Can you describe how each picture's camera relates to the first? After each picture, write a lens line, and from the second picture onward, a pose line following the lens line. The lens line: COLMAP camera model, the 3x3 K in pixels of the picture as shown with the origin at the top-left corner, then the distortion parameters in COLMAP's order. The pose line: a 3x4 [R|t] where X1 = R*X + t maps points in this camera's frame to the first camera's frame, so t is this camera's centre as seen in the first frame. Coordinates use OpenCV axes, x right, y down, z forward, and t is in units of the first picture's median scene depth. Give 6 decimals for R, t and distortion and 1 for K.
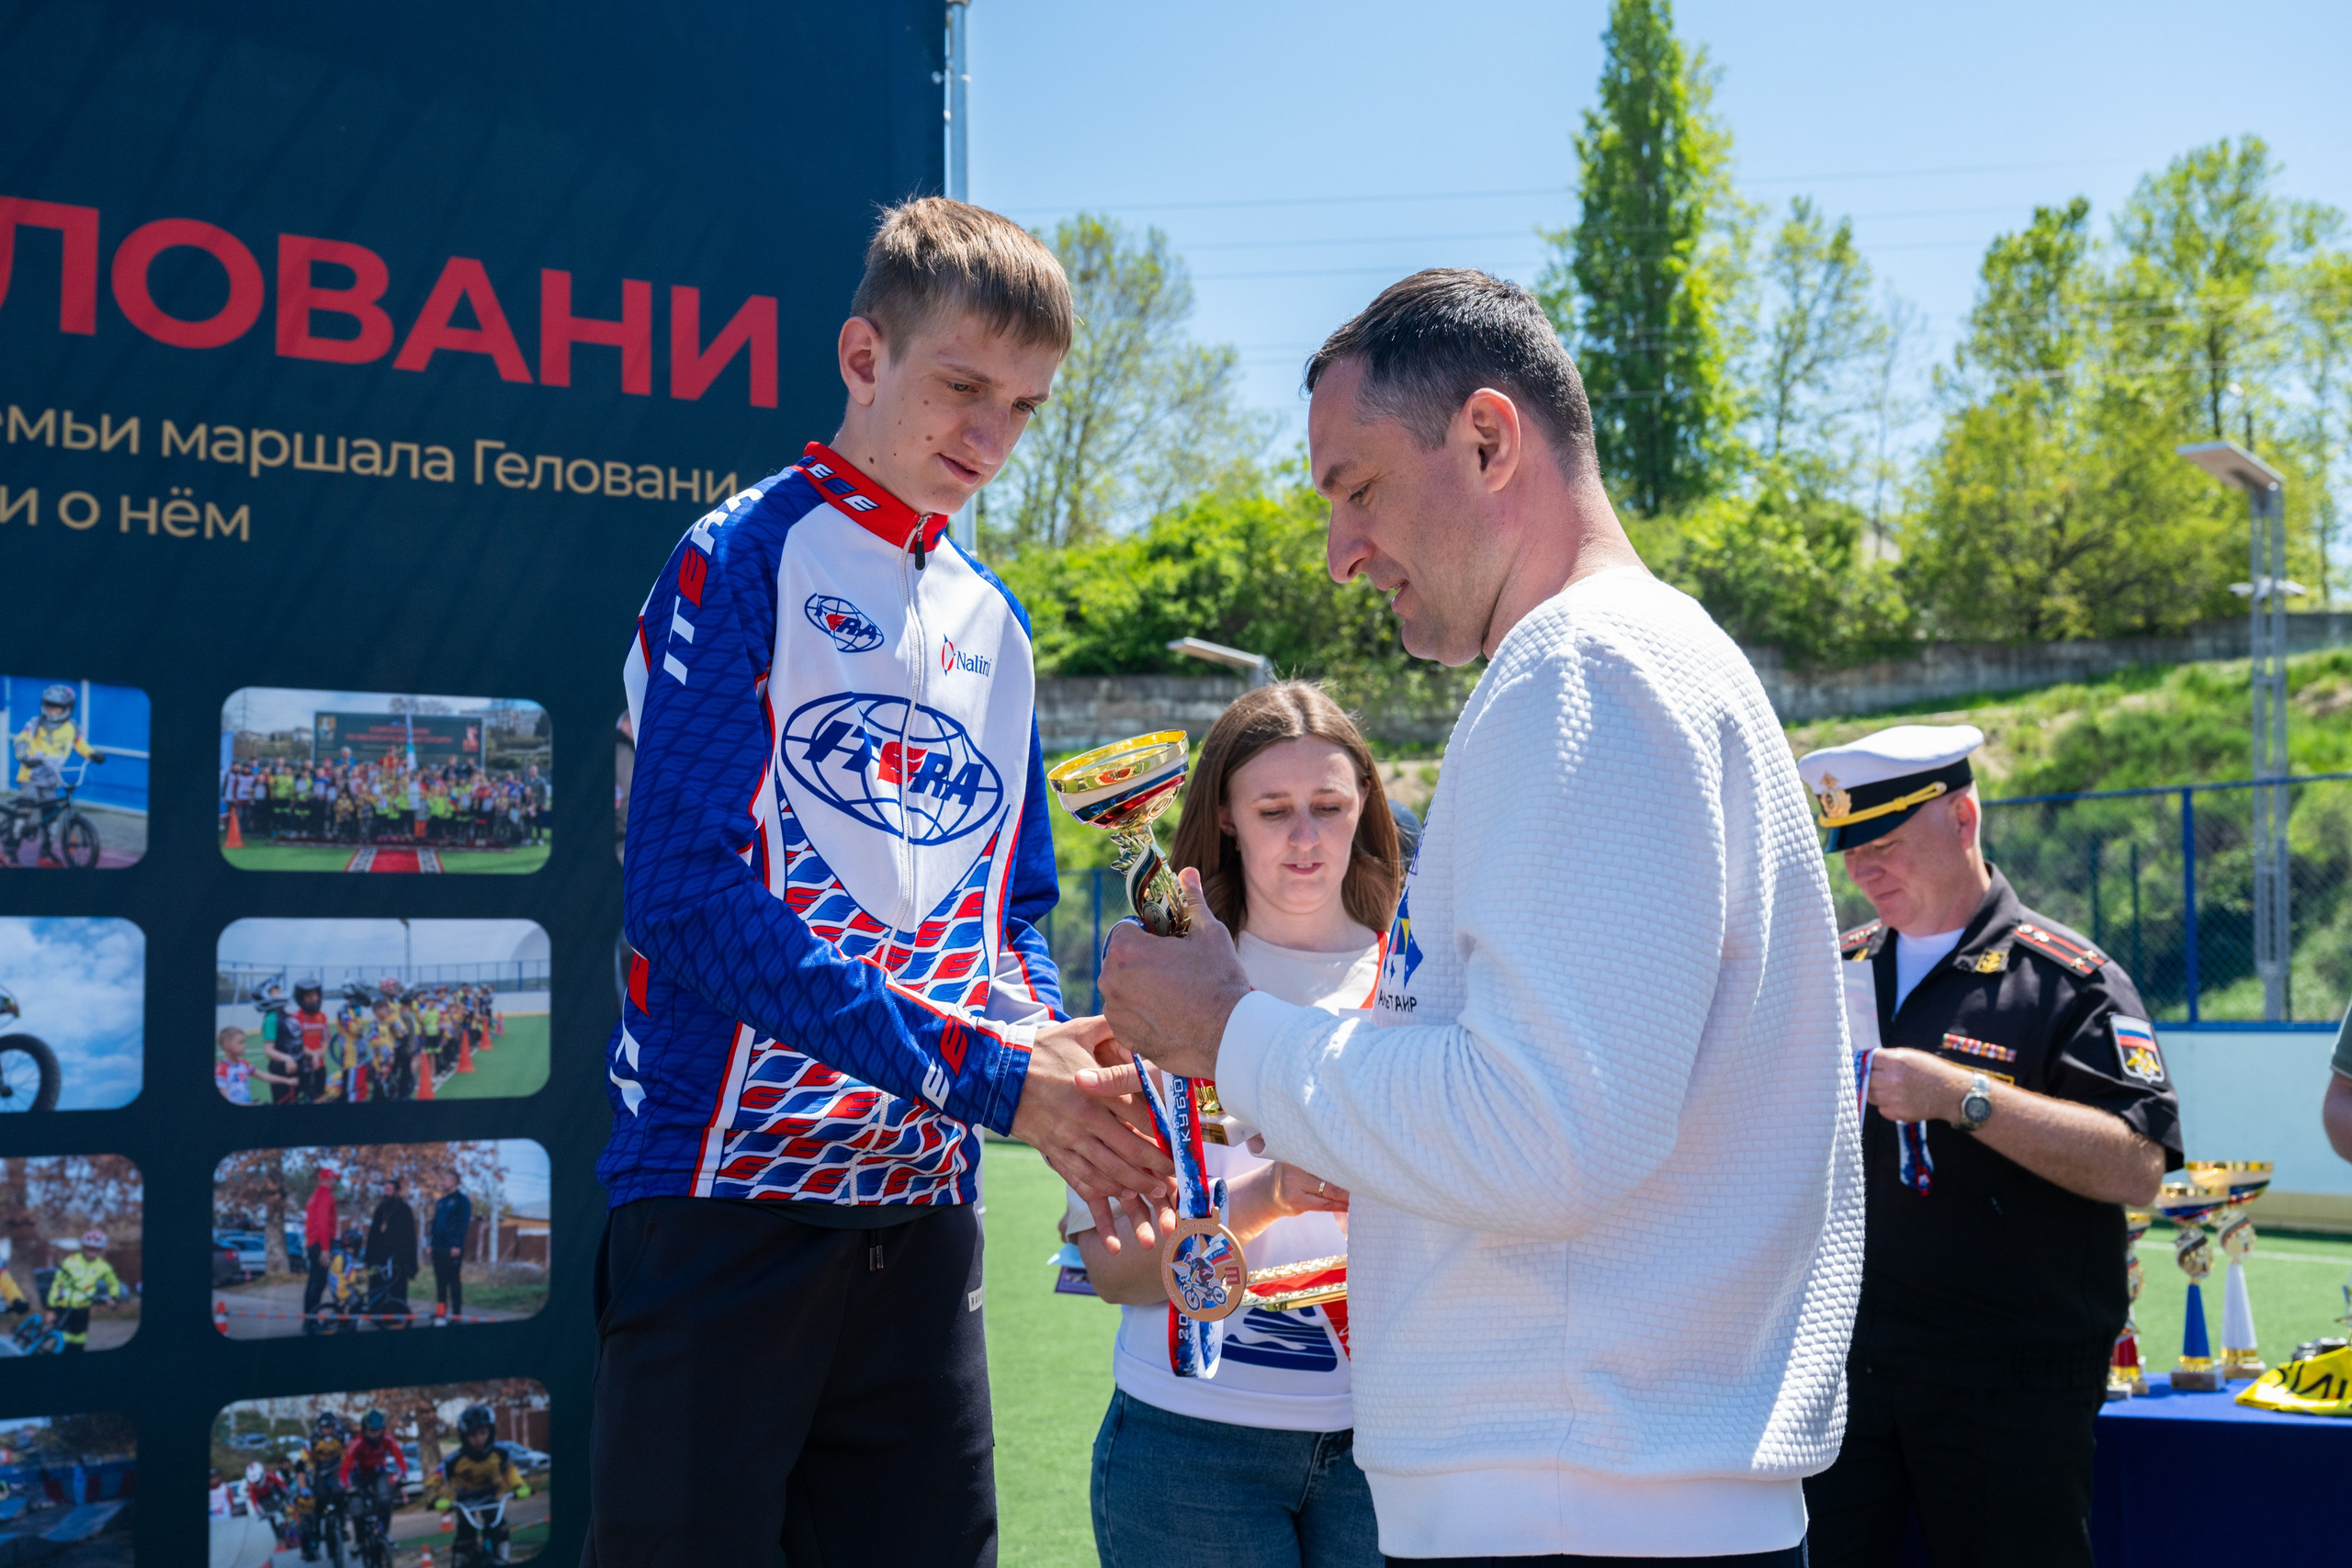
lens RADIAL K [[2671.5, 0, 1190.4], [0, 2671.5, 767.0], [0, 0, 1]] dist [0.001864, 0.000000]
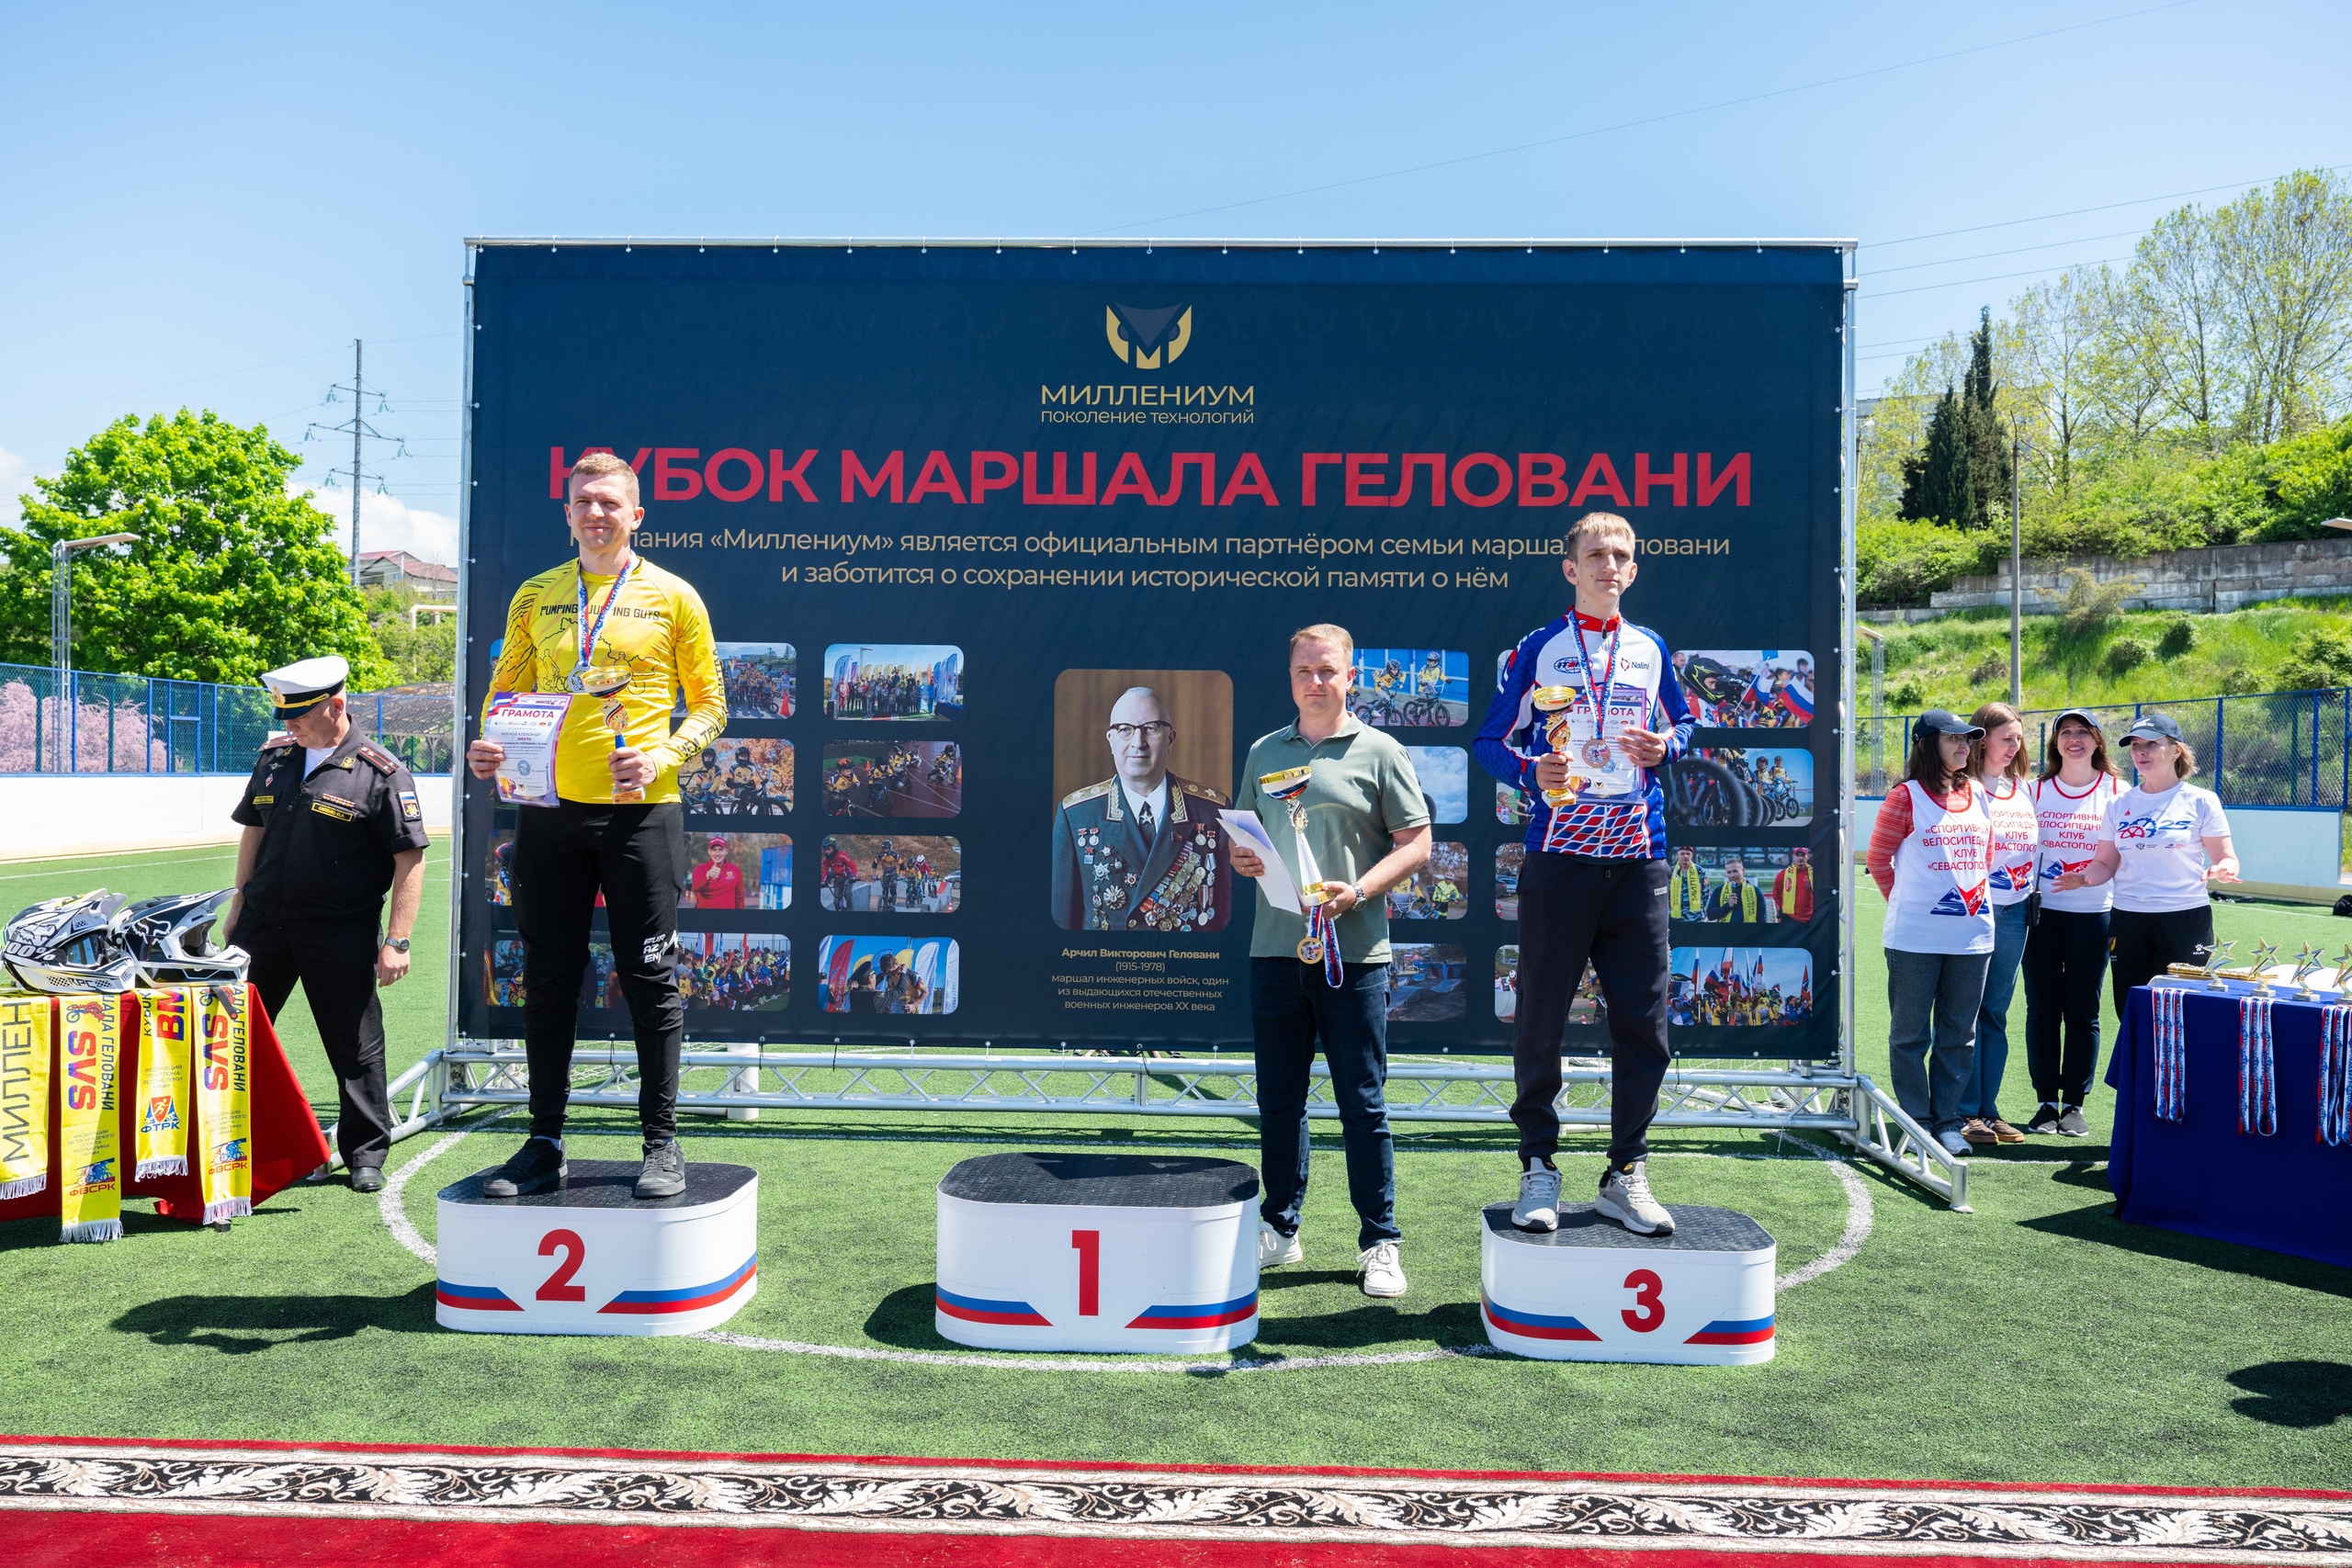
lens RADIAL K [[1825.9, 0, 1174.2], [0, 1825.9, 789.5], [0, 0, 1]] dist [-0.013316, 0.007477]
pose [[0.822959, 0.020736, -0.567723, 0.311610], [0.030963, 0.996211, 0.081269, -0.044786], [0.567257, -0.084460, 0.819198, -0.484270]]
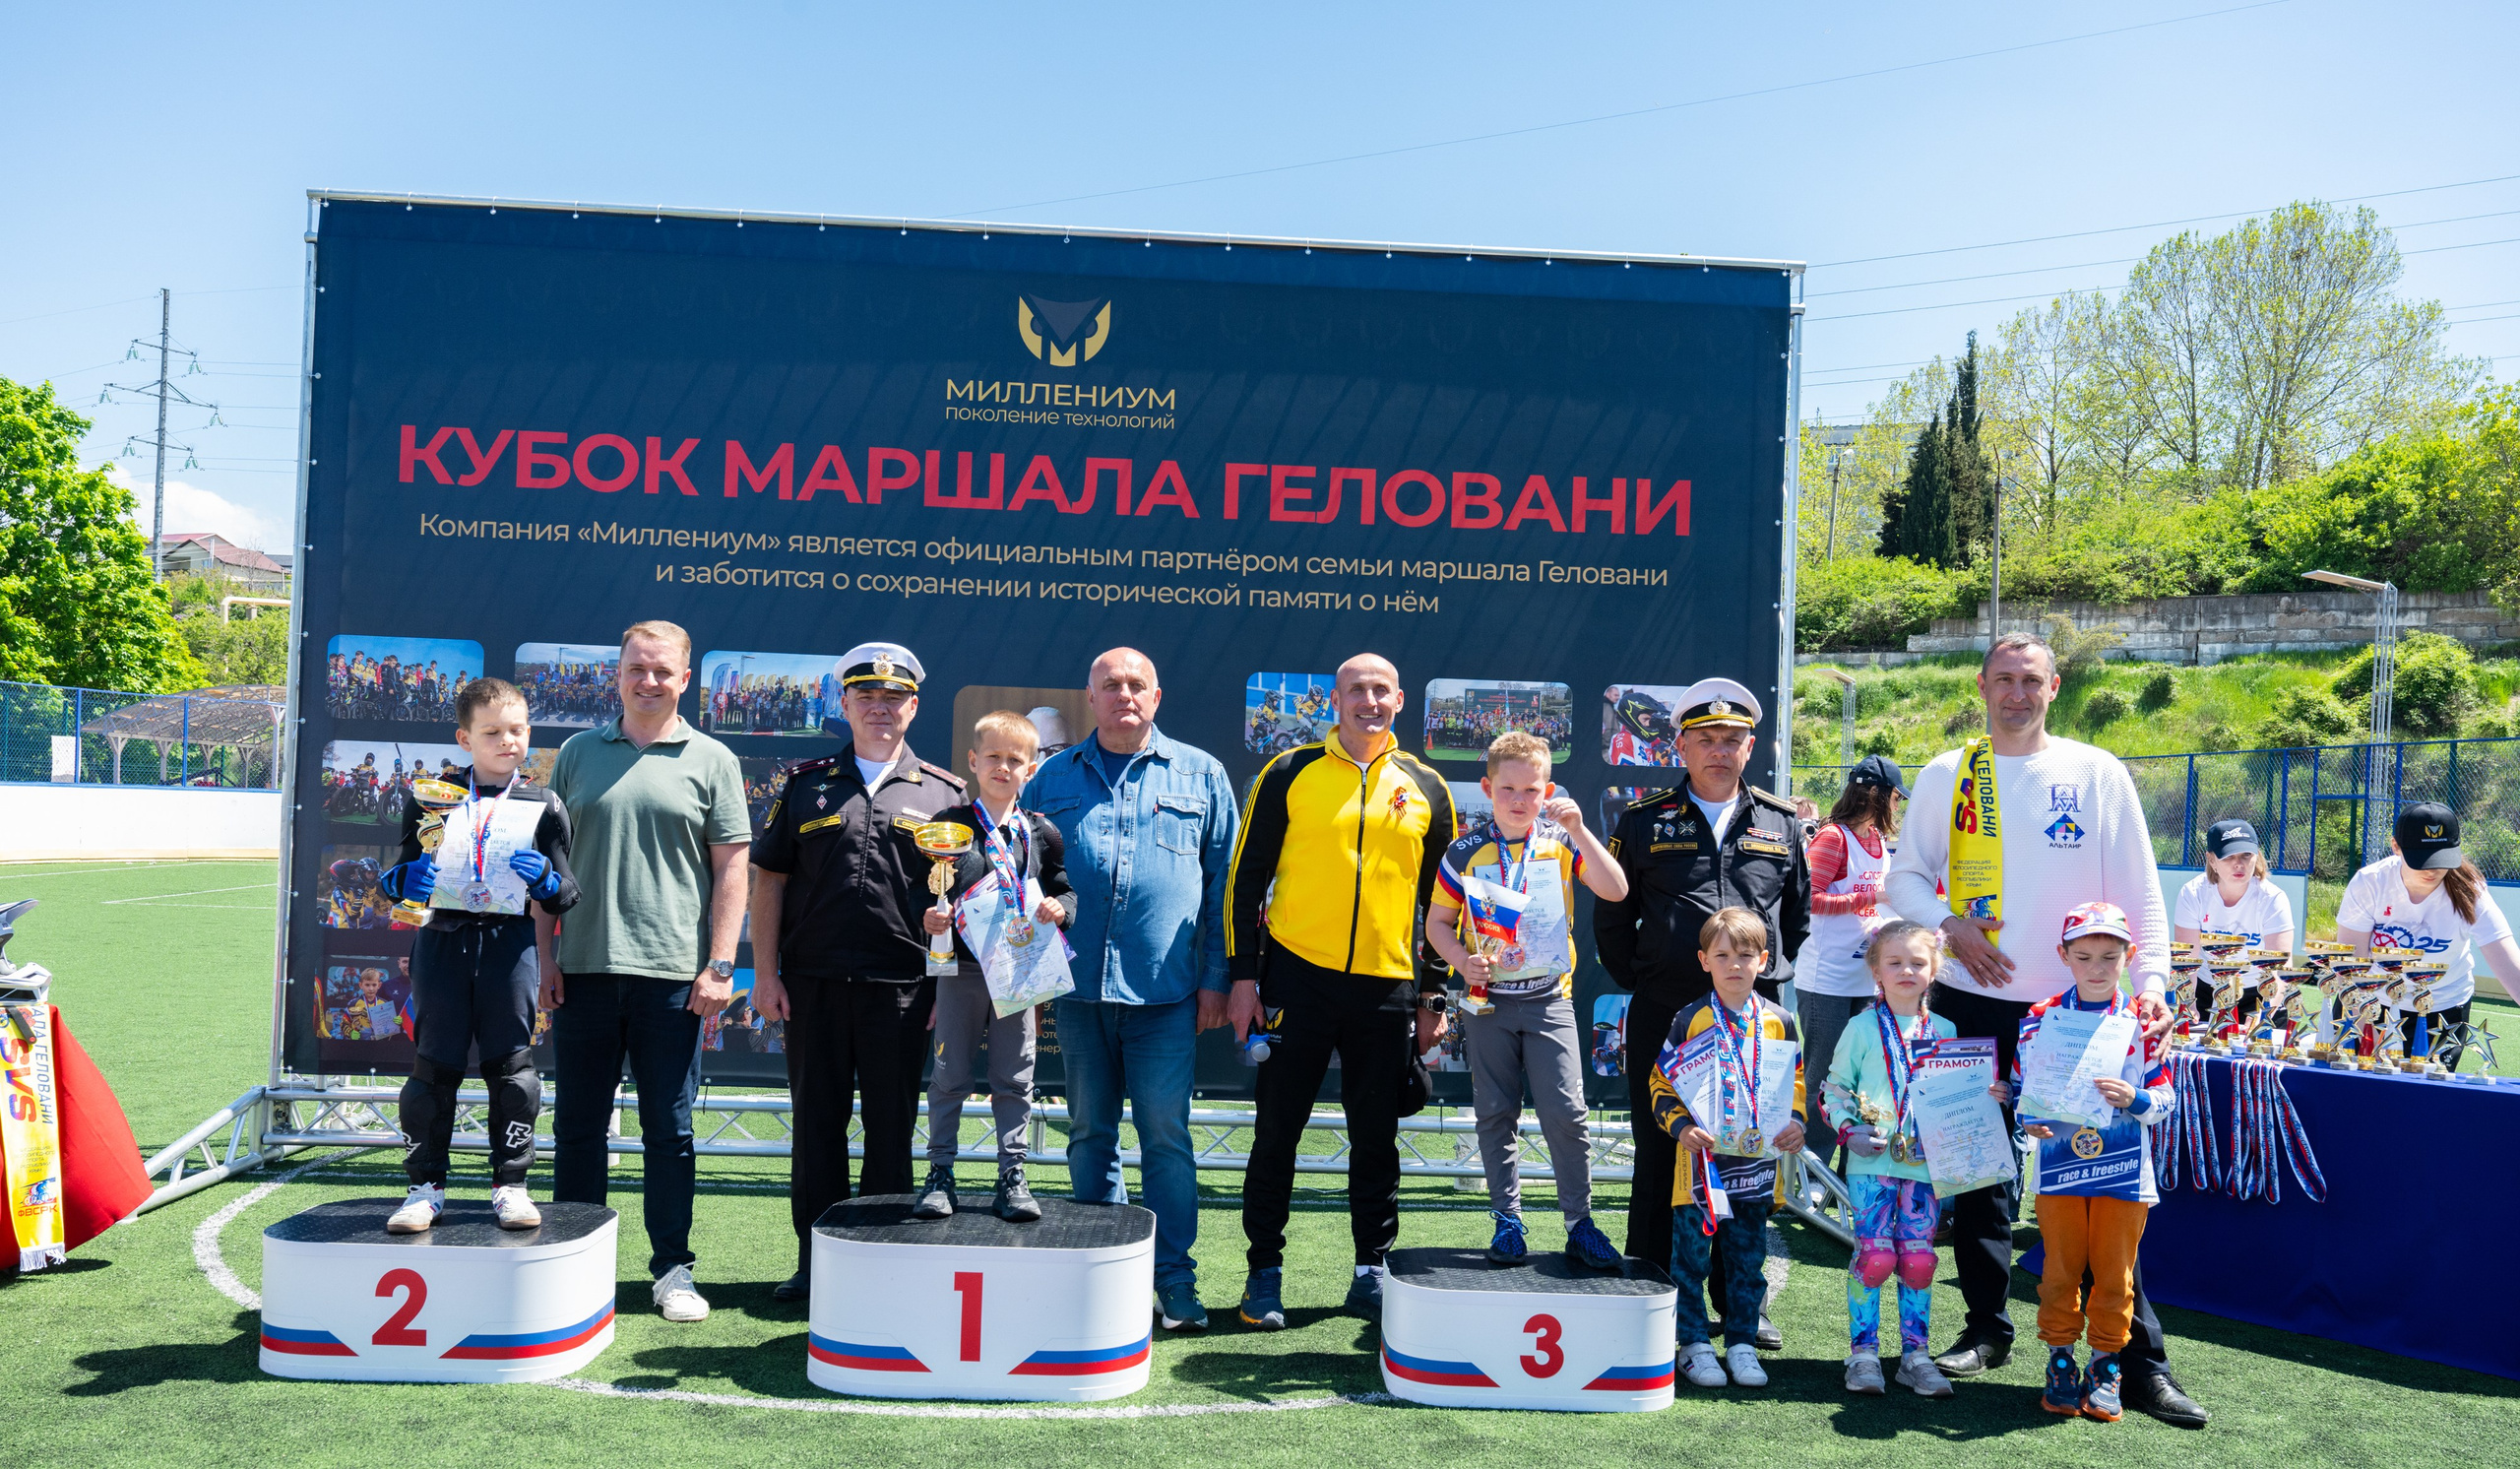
lens RADIAL K [[2013.4, 0, 1263.9], [0, 2013.4, 851.5], [0, 0, 1]] dist [-0.013730, 0.007093]
pose [[0.866880, 0.045528, -0.496433, 0.353620], [0.001167, 0.995633, 0.093348, -0.041084], [0.498515, -0.081501, 0.863042, -0.524587]]
